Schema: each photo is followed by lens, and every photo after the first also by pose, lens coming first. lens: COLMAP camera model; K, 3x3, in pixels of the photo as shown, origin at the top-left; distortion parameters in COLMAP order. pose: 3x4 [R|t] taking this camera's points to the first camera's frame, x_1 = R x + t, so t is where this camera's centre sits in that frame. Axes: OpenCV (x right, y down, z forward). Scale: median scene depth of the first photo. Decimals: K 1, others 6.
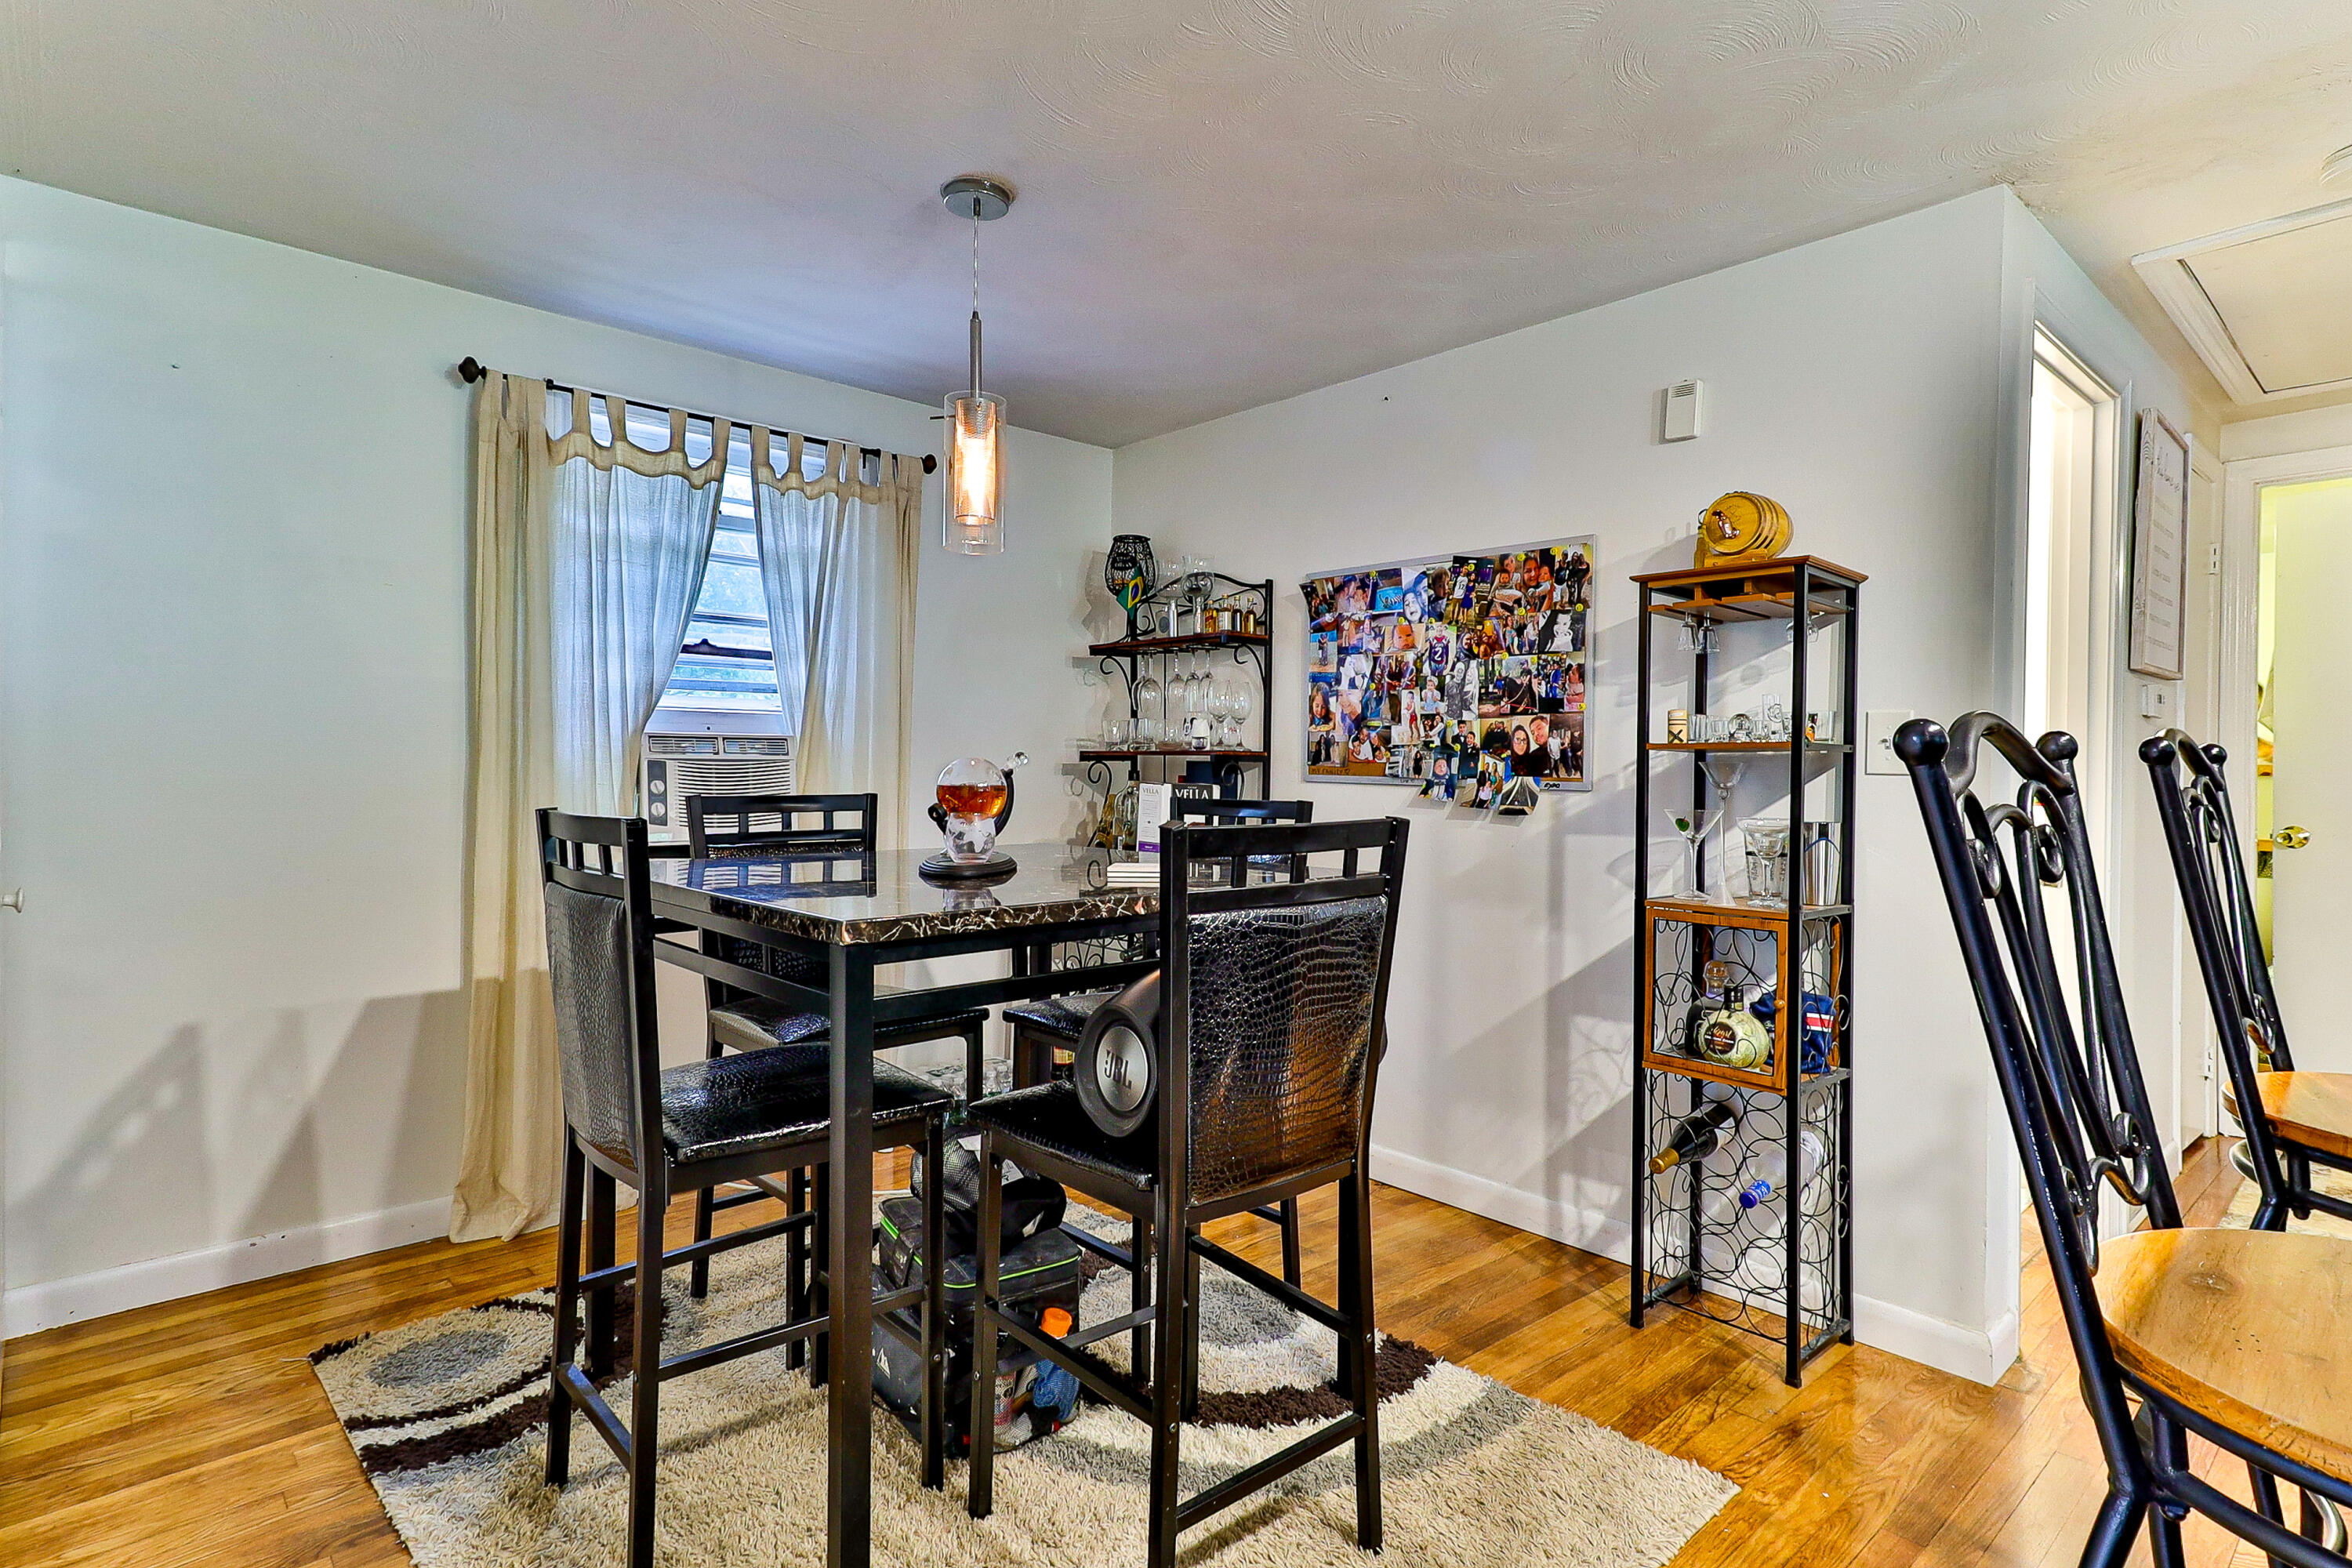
lens RADIAL K [[1197.9, 0, 1172.0], [0, 1197.9, 777.7], [0, 0, 1]] dist [0.021422, 0.001514]
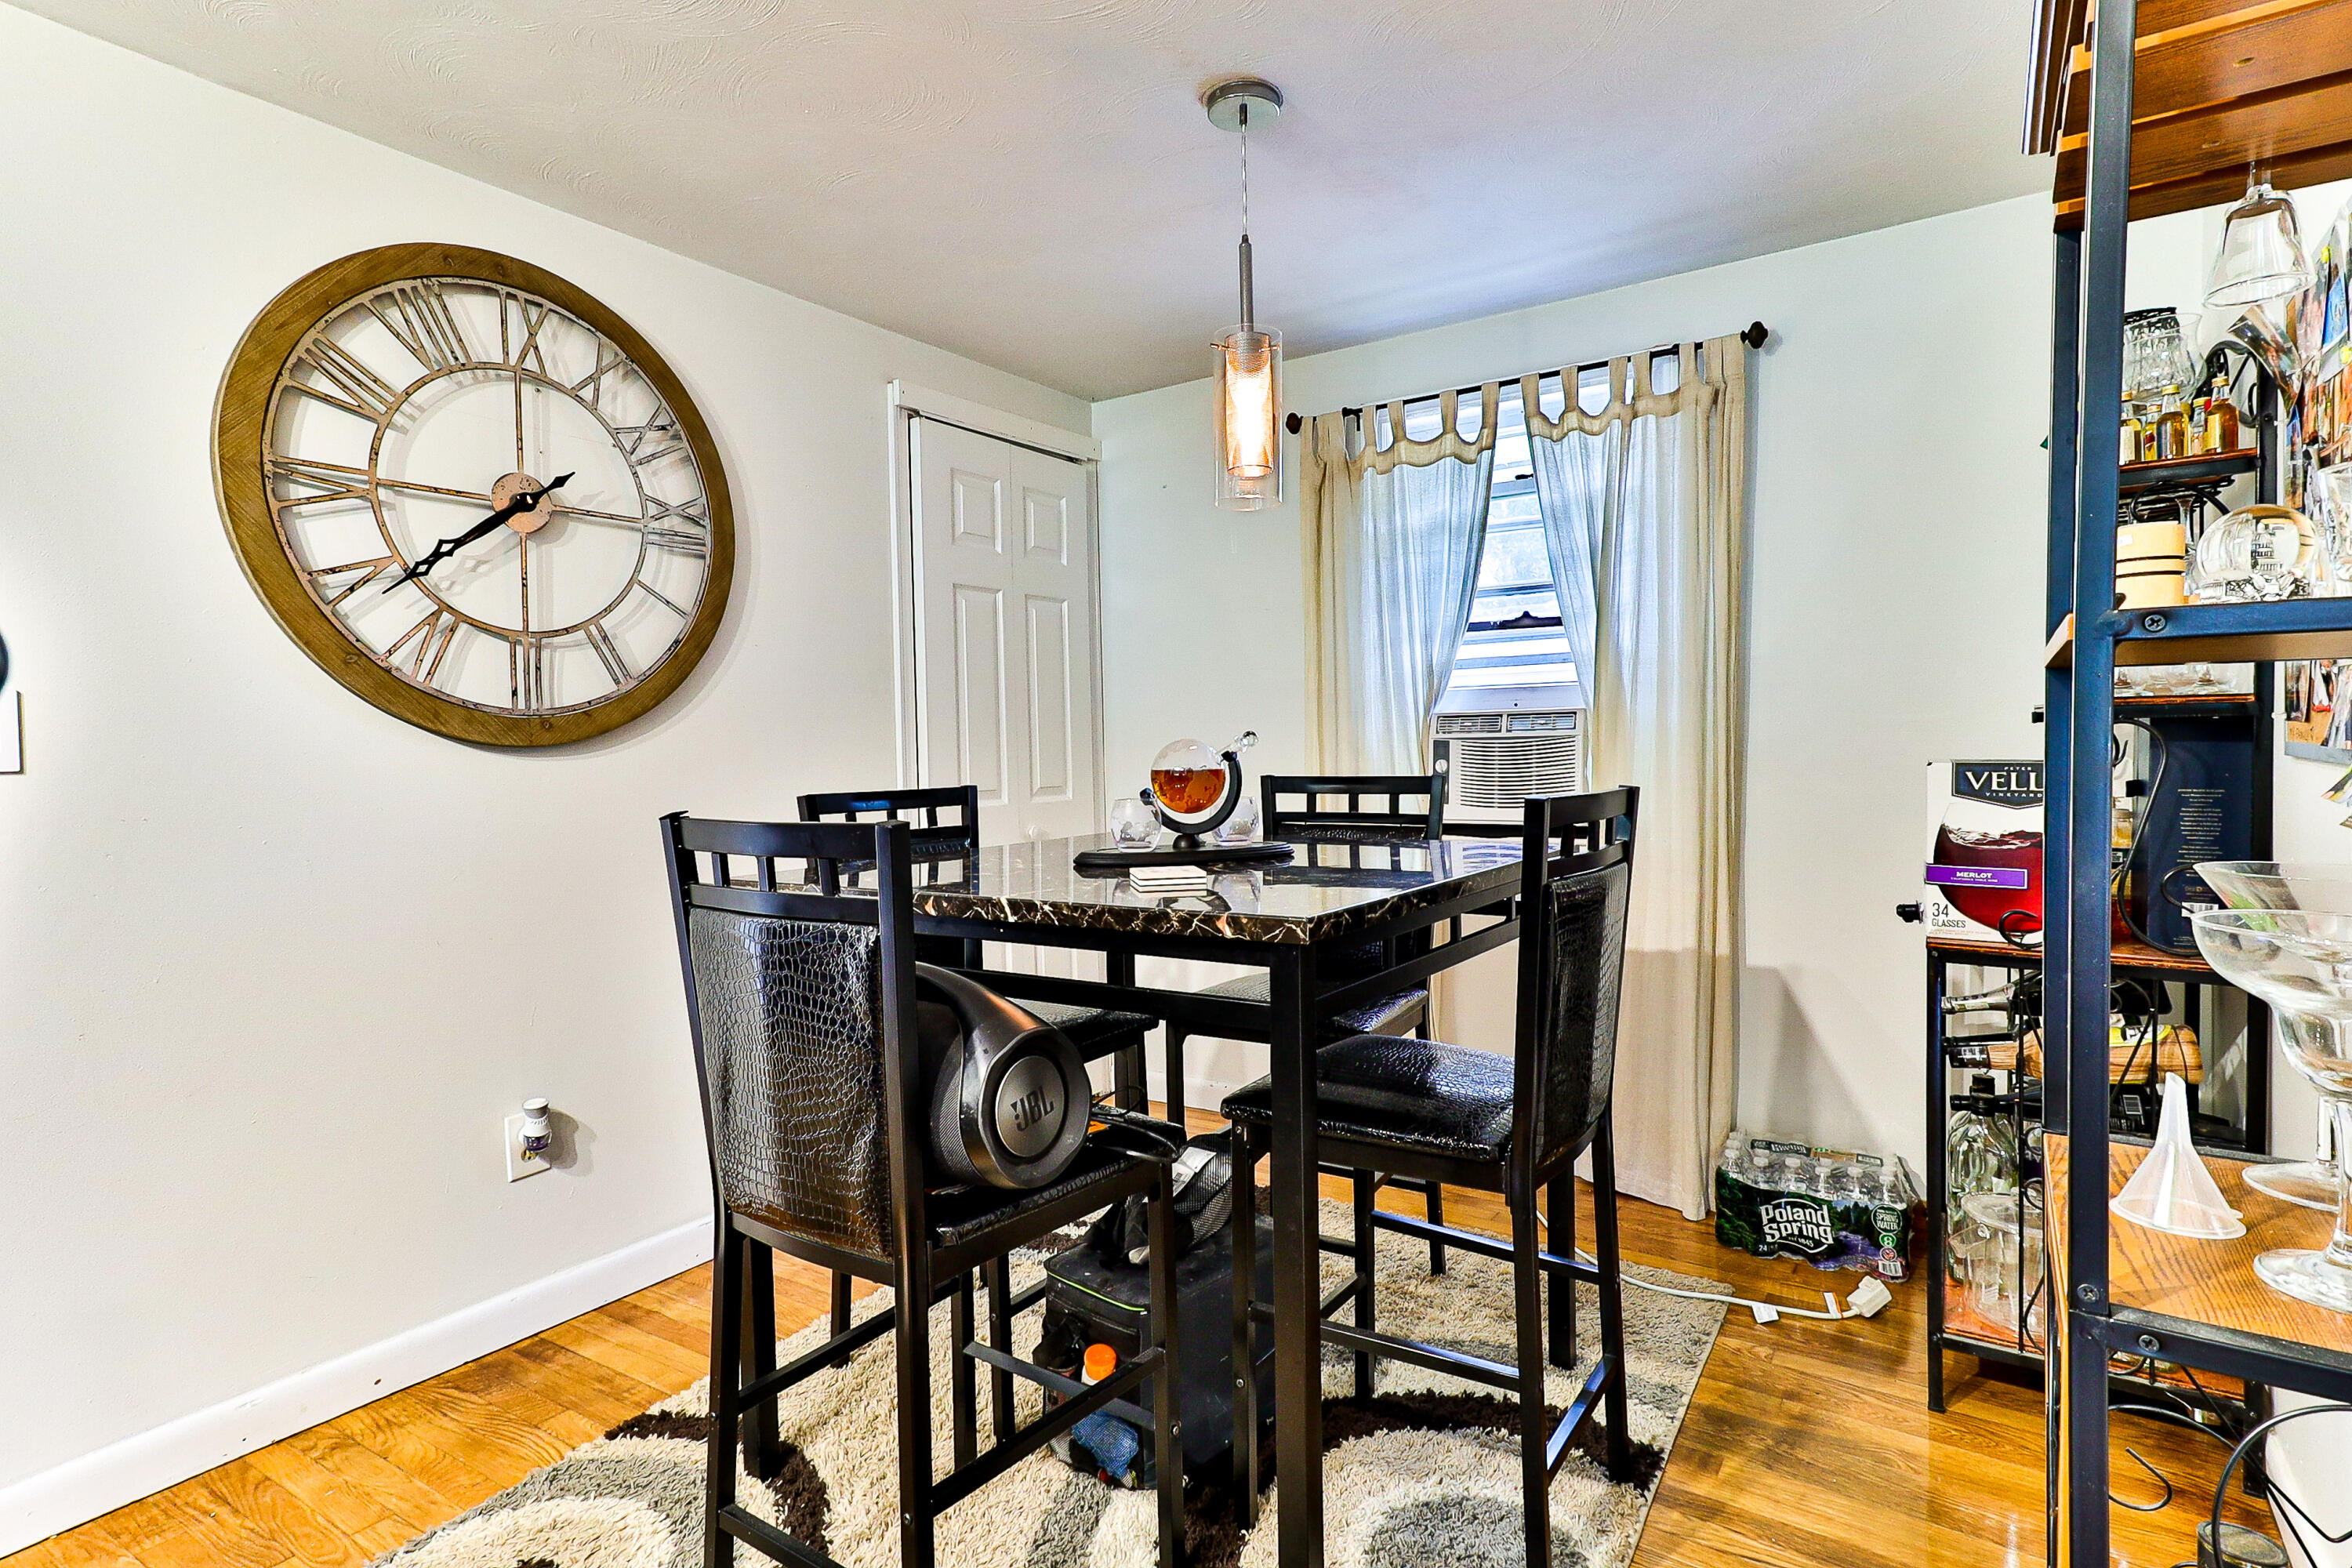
lens RADIAL K [[1197.9, 0, 1183.6], [0, 1197.9, 765.3], [0, 0, 1]] dist [0.021422, 0.001514]
pose [[0.250984, 0.012186, -0.967914, 0.487469], [0.019183, 0.999662, 0.017559, -0.014914], [0.967801, -0.022974, 0.250666, 0.509692]]
